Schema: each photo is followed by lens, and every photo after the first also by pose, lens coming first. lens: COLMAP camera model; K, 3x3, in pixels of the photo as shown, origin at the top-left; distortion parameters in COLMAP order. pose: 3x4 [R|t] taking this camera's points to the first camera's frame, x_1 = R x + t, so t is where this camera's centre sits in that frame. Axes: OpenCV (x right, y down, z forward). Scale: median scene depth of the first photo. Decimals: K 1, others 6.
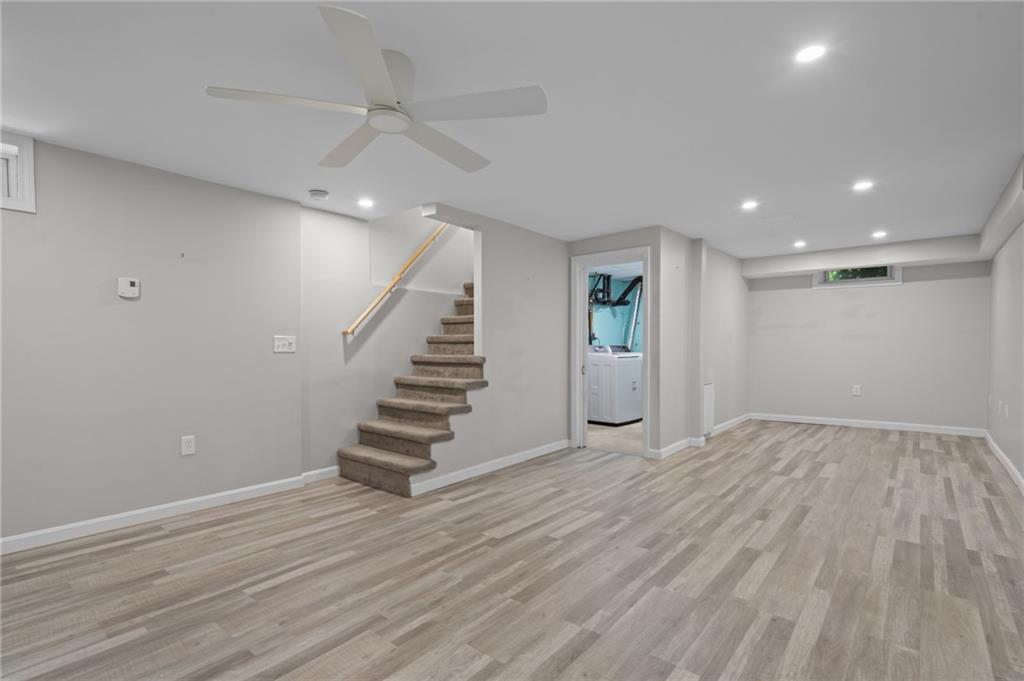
lens RADIAL K [[488.1, 0, 510.7], [0, 488.1, 347.8], [0, 0, 1]] dist [0.000059, 0.004894]
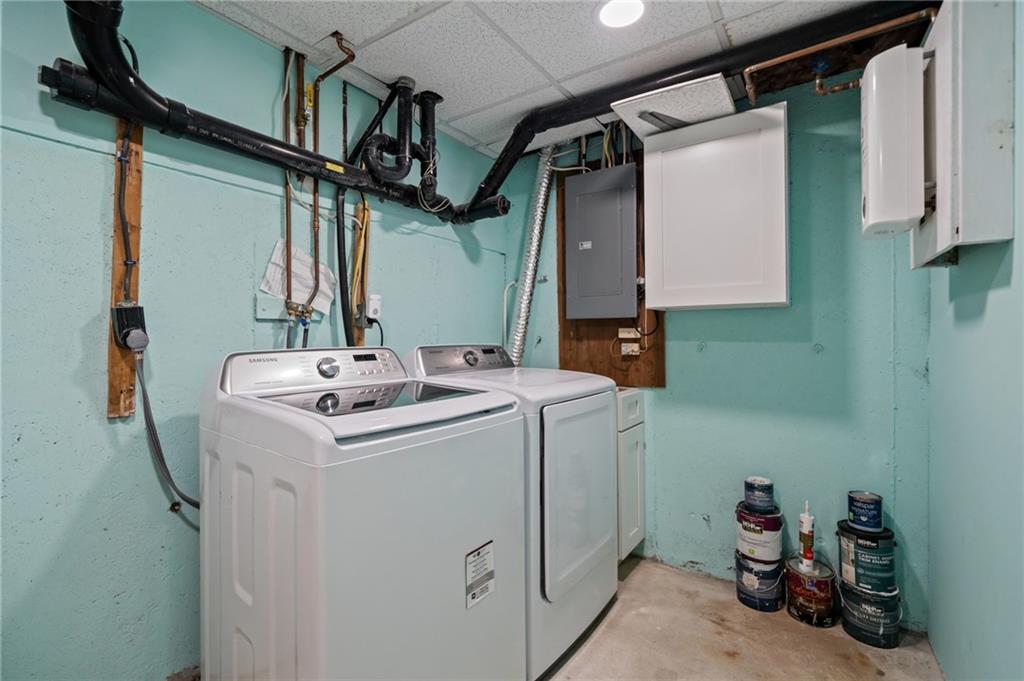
lens RADIAL K [[452.8, 0, 511.1], [0, 452.8, 334.9], [0, 0, 1]] dist [0.001775, 0.000838]
pose [[0.995934, 0.001587, 0.090074, 0.448233], [-0.000810, 0.999962, -0.008665, -0.020272], [-0.090084, 0.008557, 0.995897, 1.477886]]
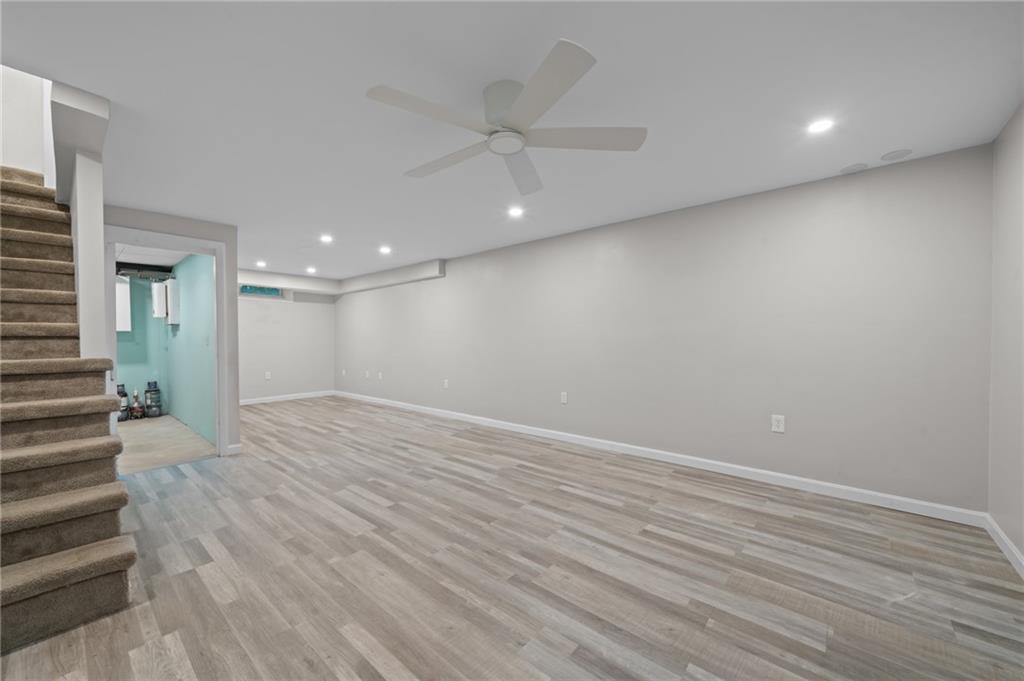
lens RADIAL K [[394.8, 0, 490.2], [0, 394.8, 352.4], [0, 0, 1]] dist [-0.000389, -0.000031]
pose [[0.045559, -0.023079, 0.998695, -0.615366], [0.009917, 0.999694, 0.022649, 0.002941], [-0.998912, 0.008872, 0.045774, 0.527387]]
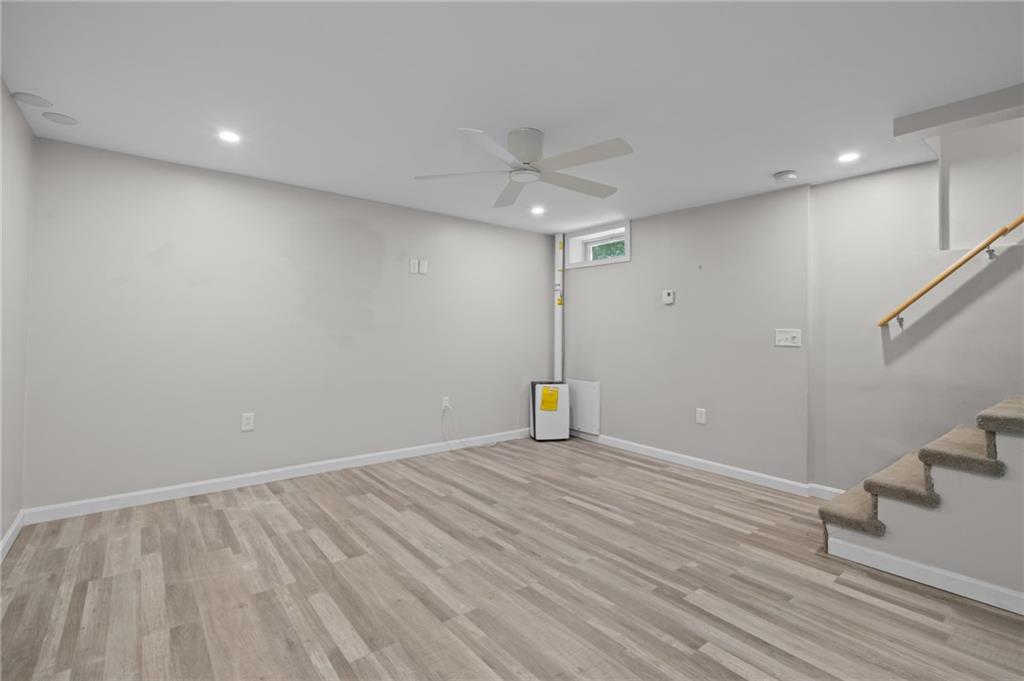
lens RADIAL K [[452.8, 0, 489.6], [0, 452.8, 323.5], [0, 0, 1]] dist [0.001775, 0.000838]
pose [[-0.211587, -0.017258, -0.977207, 0.533732], [-0.017909, 0.999745, -0.013778, -0.012691], [0.977195, 0.014585, -0.211842, 0.623117]]
